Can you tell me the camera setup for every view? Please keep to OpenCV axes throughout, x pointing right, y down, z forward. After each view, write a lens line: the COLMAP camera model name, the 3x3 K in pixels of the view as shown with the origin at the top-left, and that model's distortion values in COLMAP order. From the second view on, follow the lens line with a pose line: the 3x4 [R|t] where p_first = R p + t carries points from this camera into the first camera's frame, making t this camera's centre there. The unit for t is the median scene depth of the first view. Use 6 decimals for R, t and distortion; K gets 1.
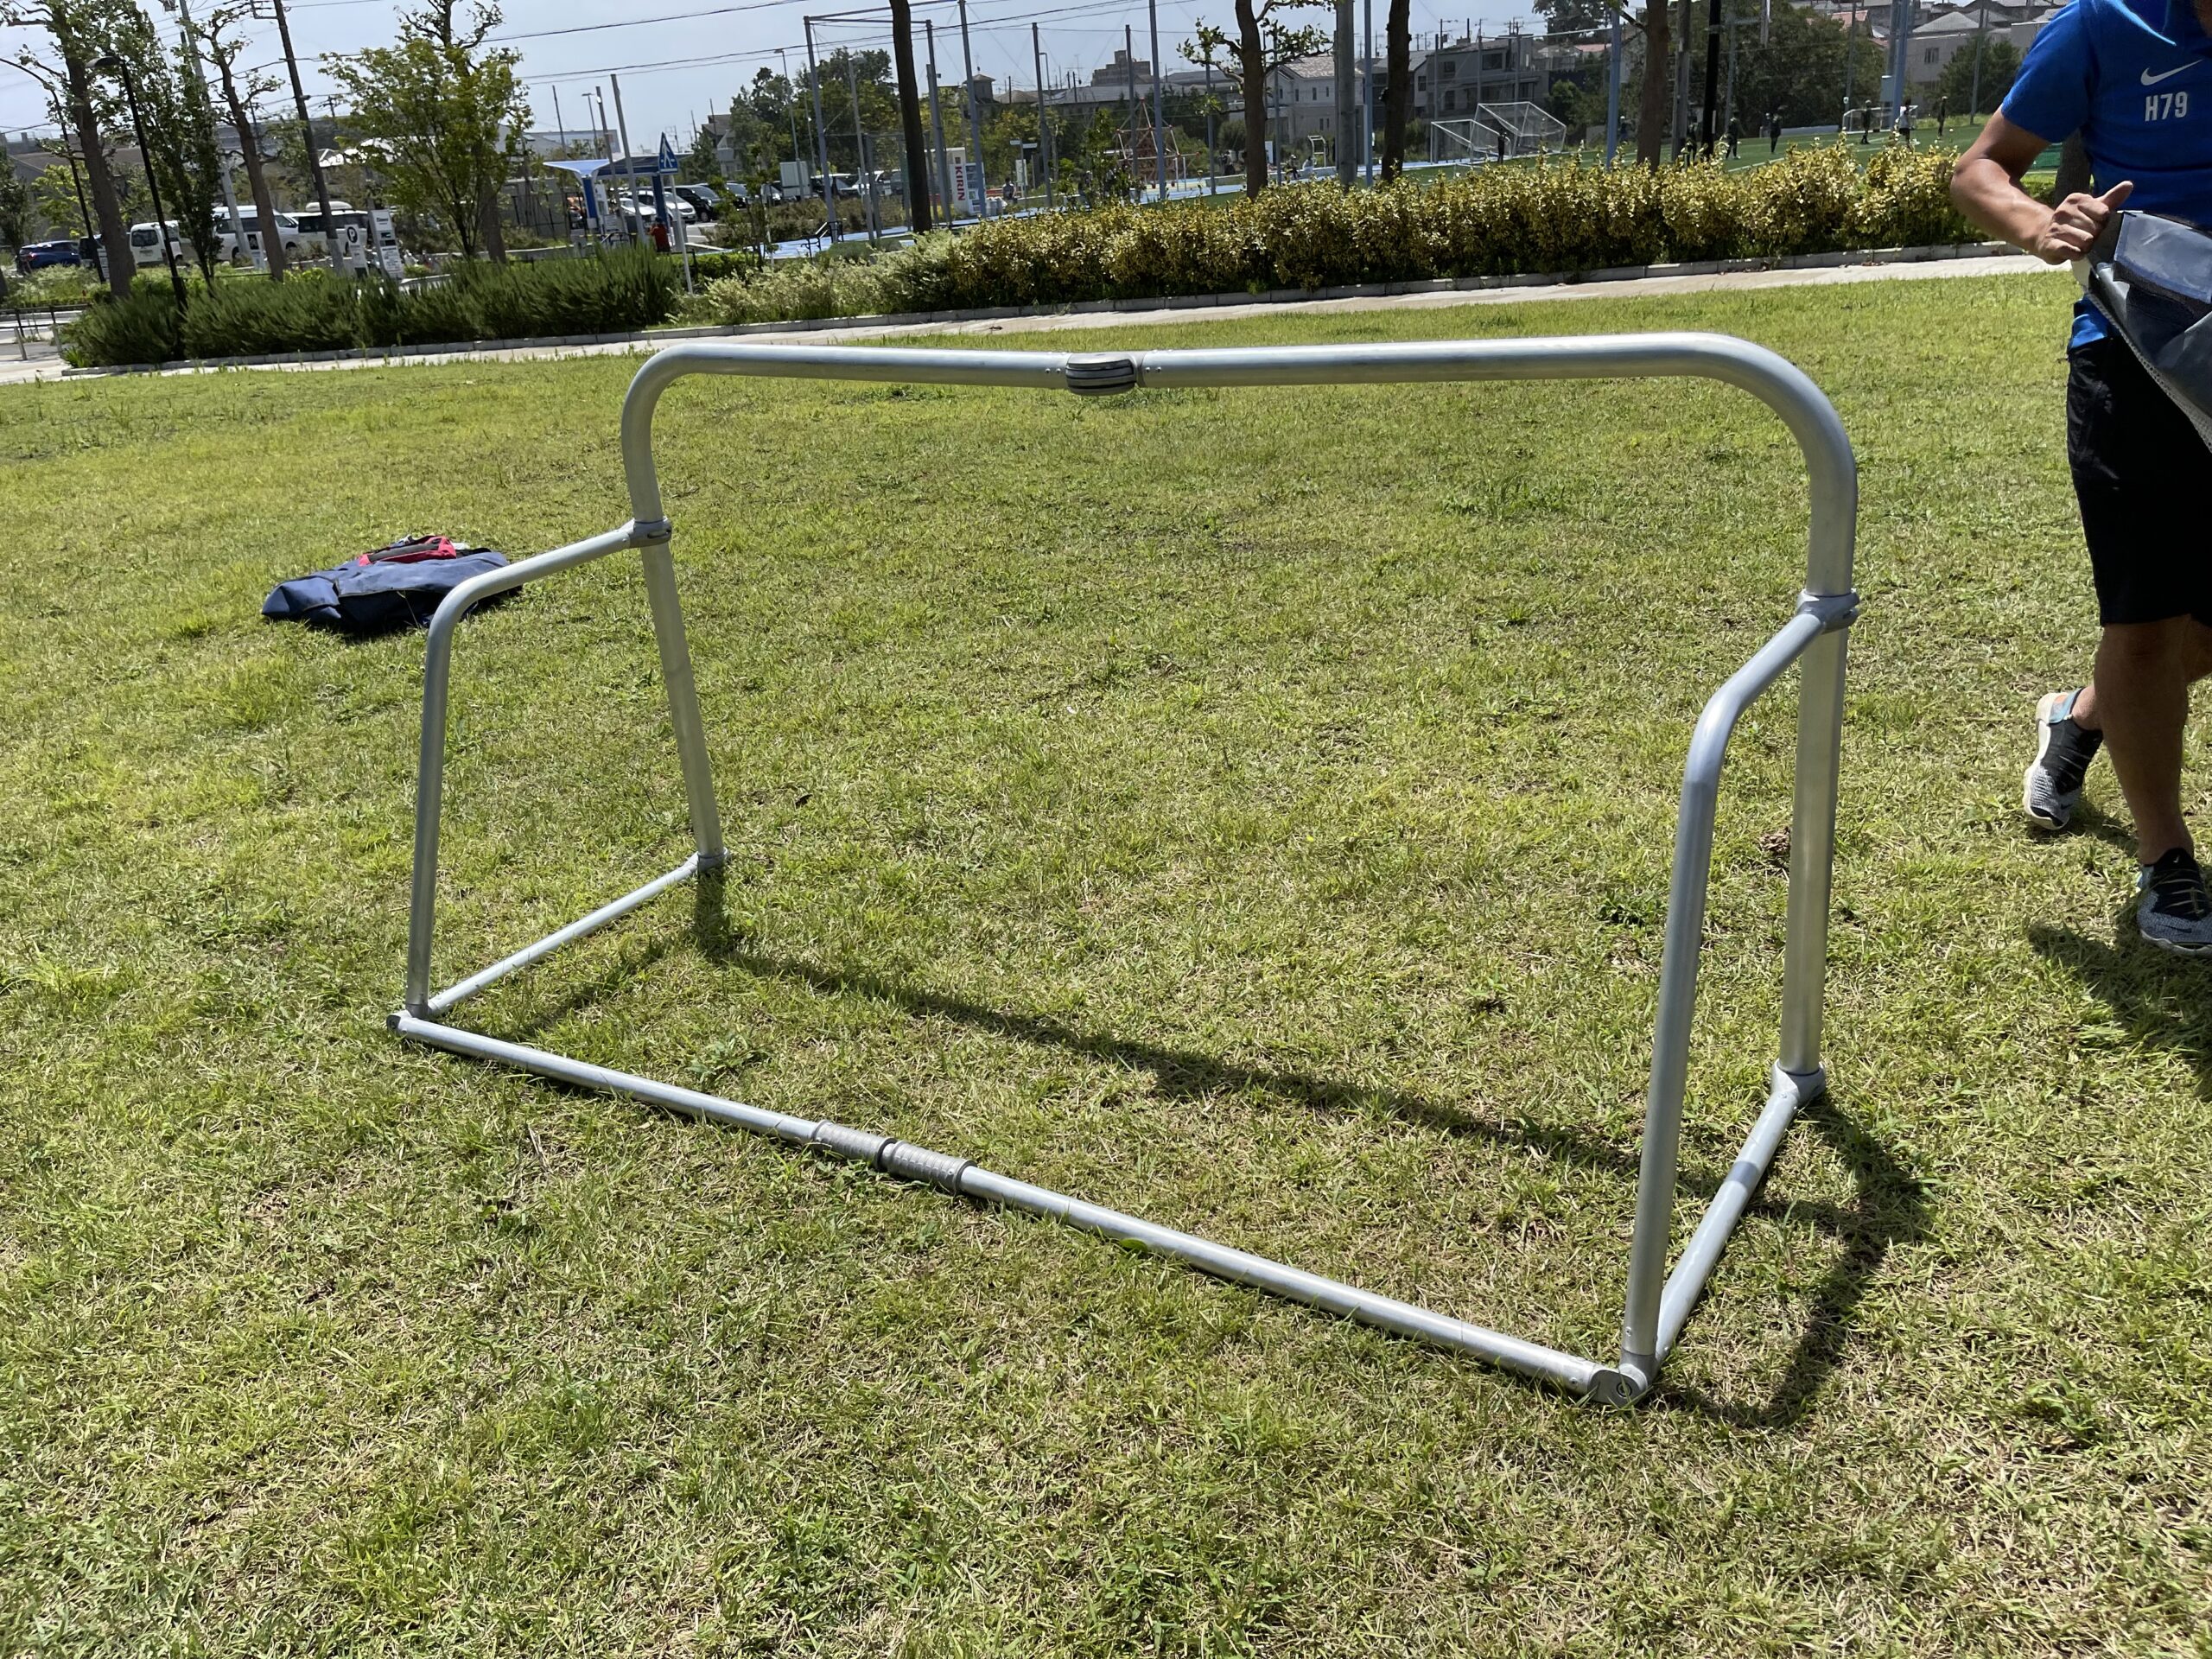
lens RADIAL K [[1660.4, 0, 1106.0], [0, 1660.4, 829.5], [0, 0, 1]] dist [0.081597, -0.103467]
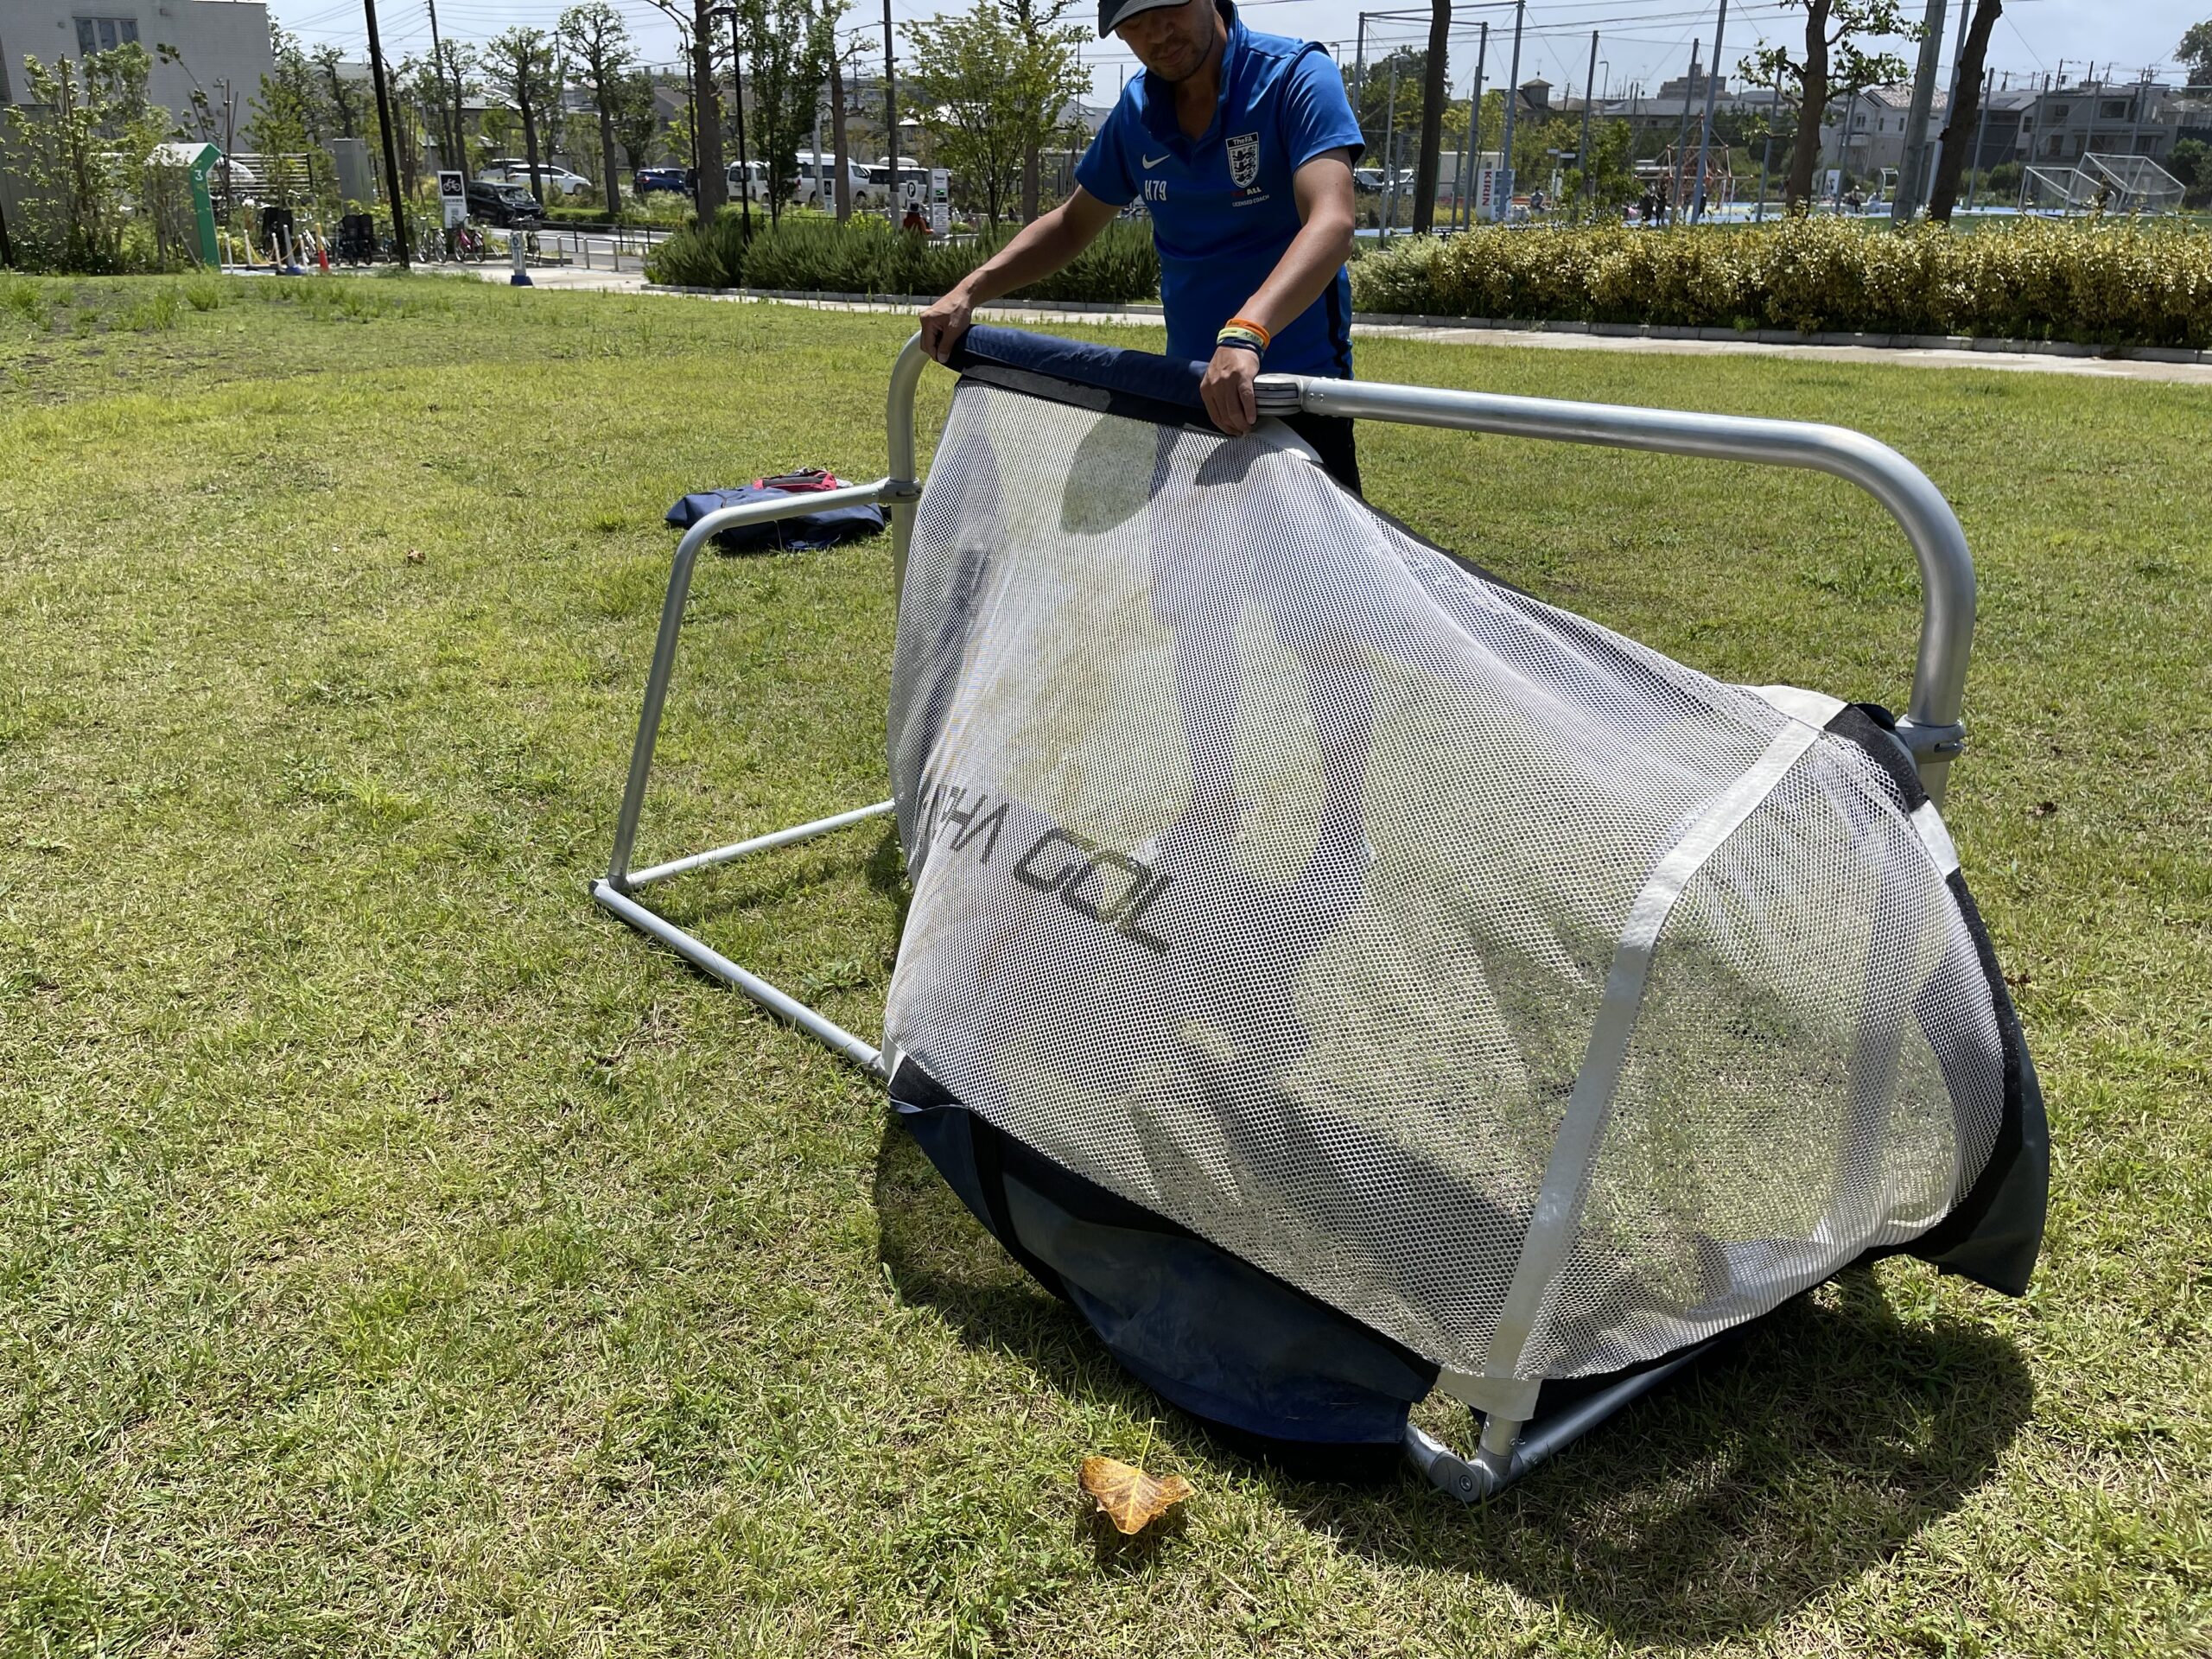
lens RADIAL K [[1660.4, 0, 1106.0], [0, 1660.4, 829.5], [0, 0, 1]] dist [0.081597, -0.103467]
pose [[0.949272, 0.186058, -0.253505, 0.045449], [-0.185226, 0.982315, 0.027368, -0.004542], [0.254114, 0.020976, 0.966947, 0.000164]]
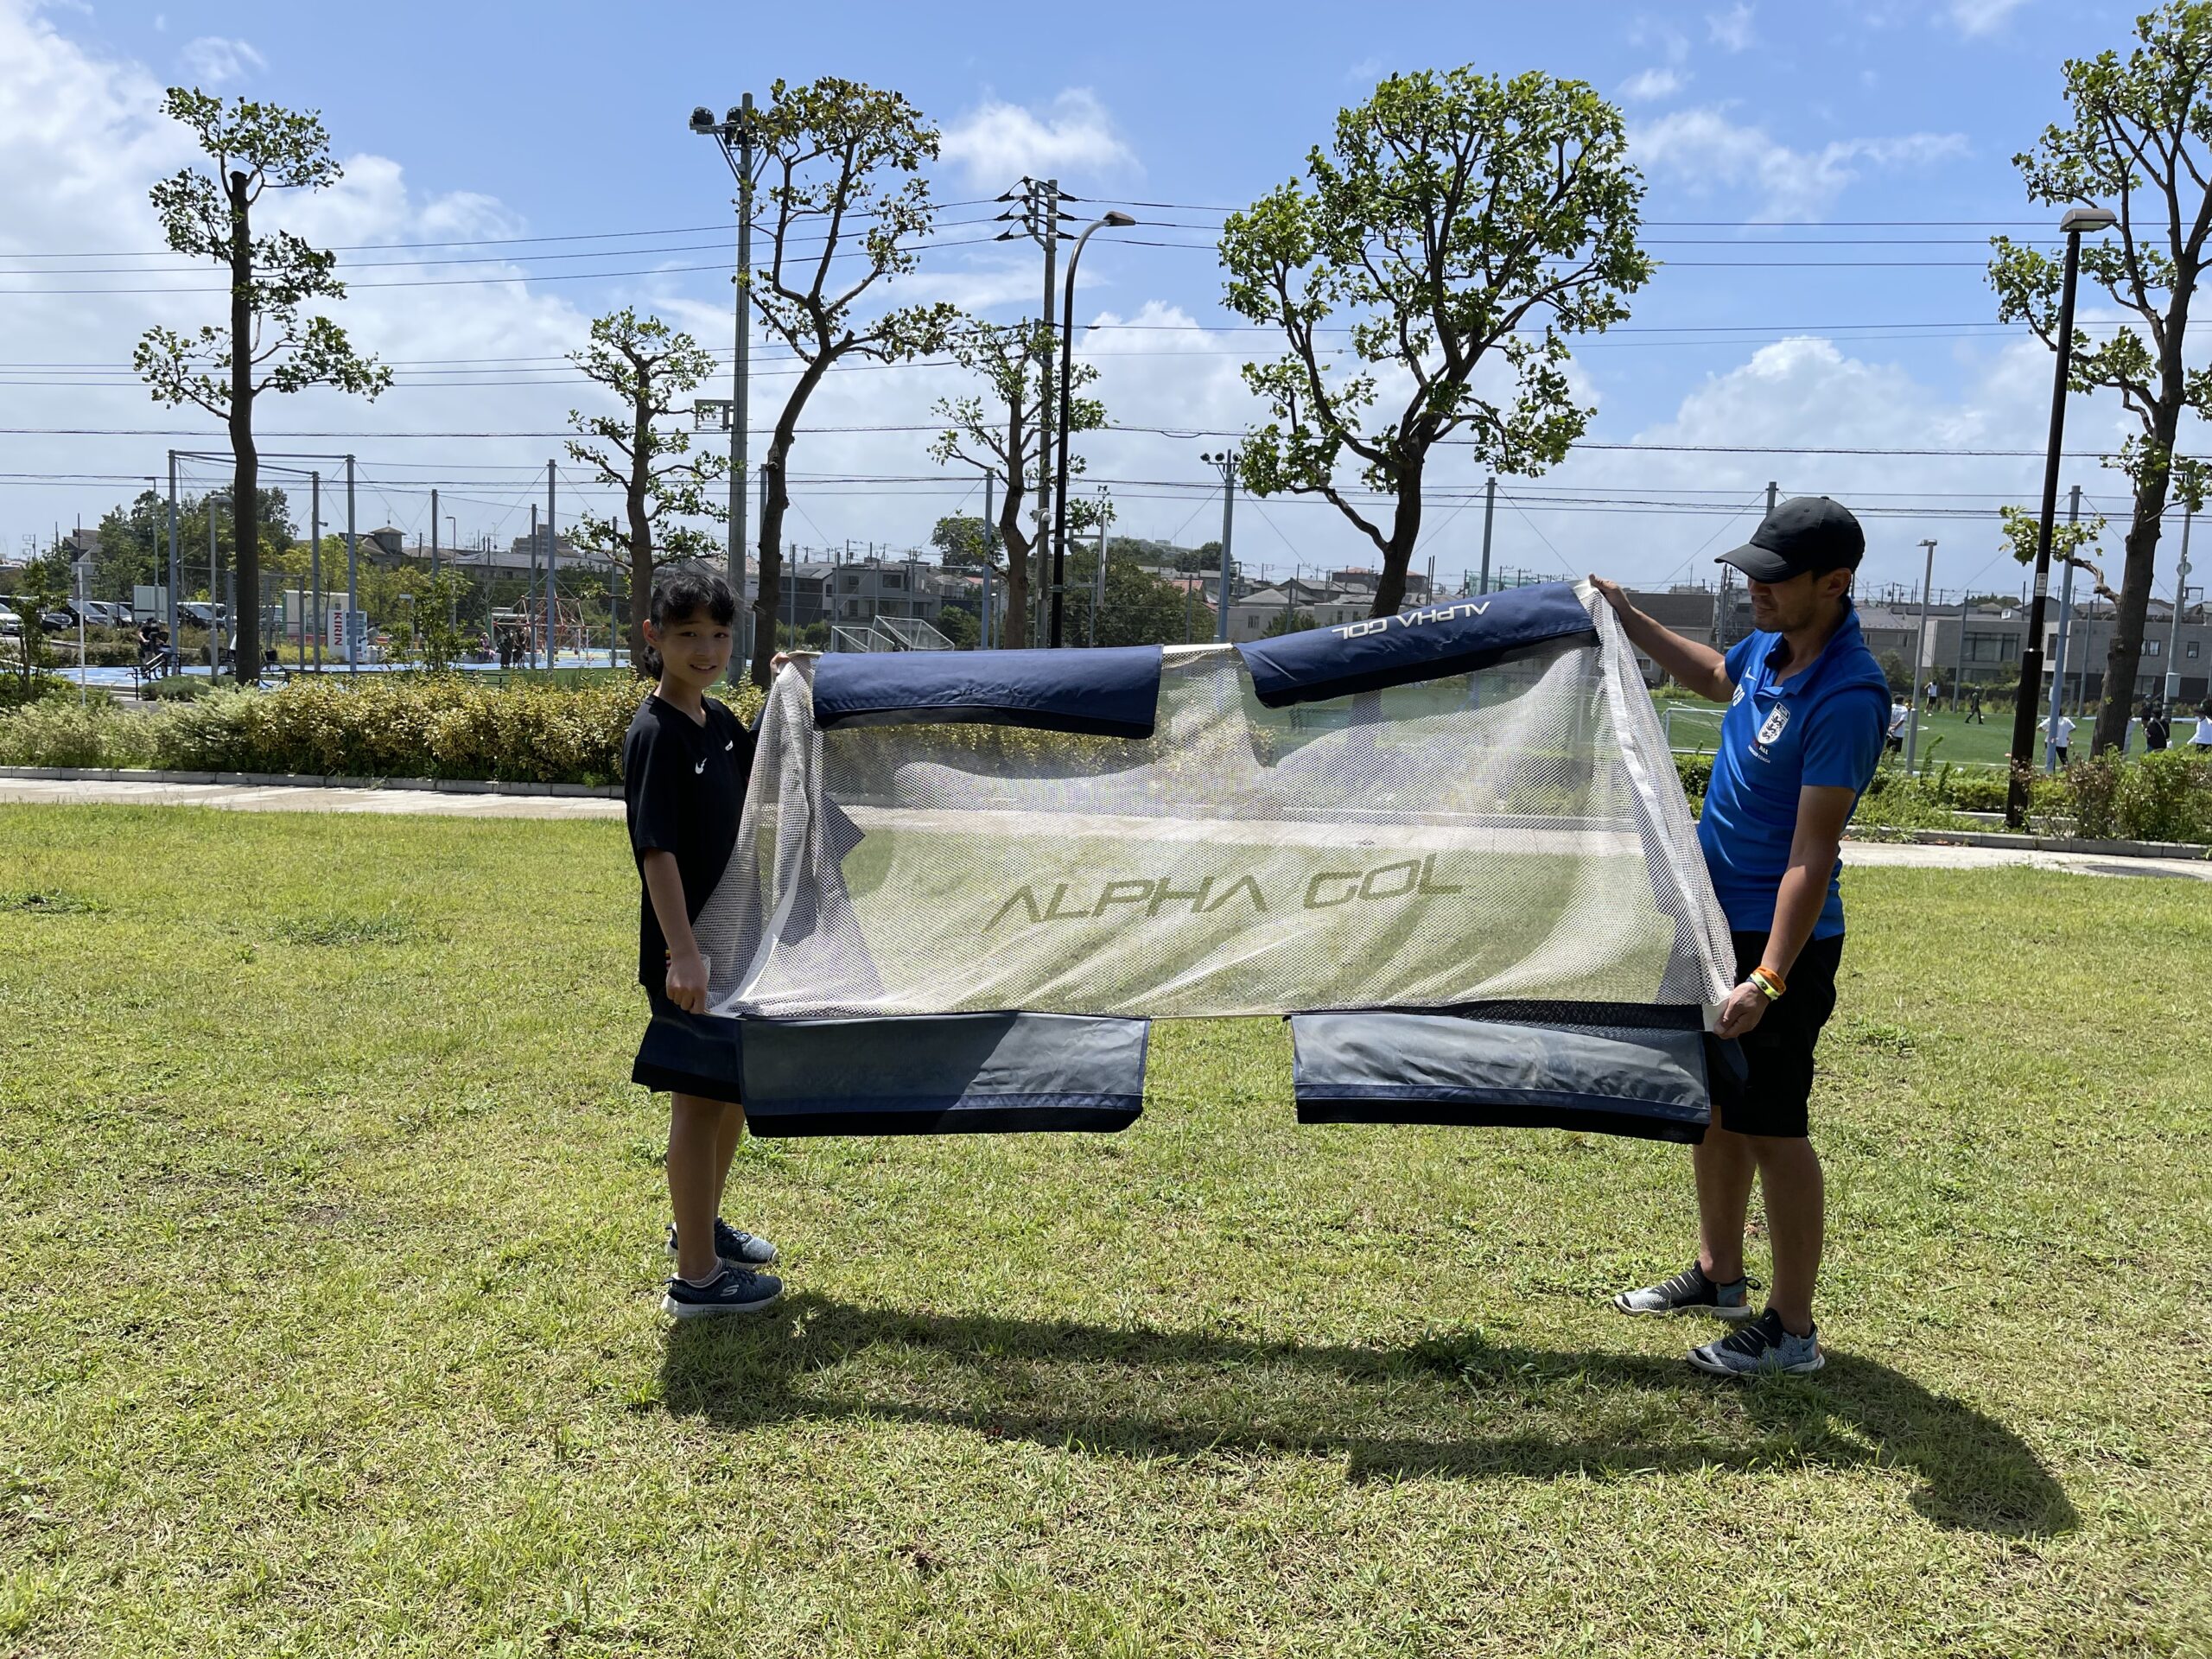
lens RADIAL K [[1611.4, 0, 1106.0], [0, 1611.4, 829.5], [0, 0, 1]] dist [0.004595, -0.002478]
pose [[0.941819, 0.072007, 0.328318, 0.071808], [0.016348, 0.965814, -0.258719, -0.066645], [-0.335724, 0.249034, 0.908445, 0.104212]]
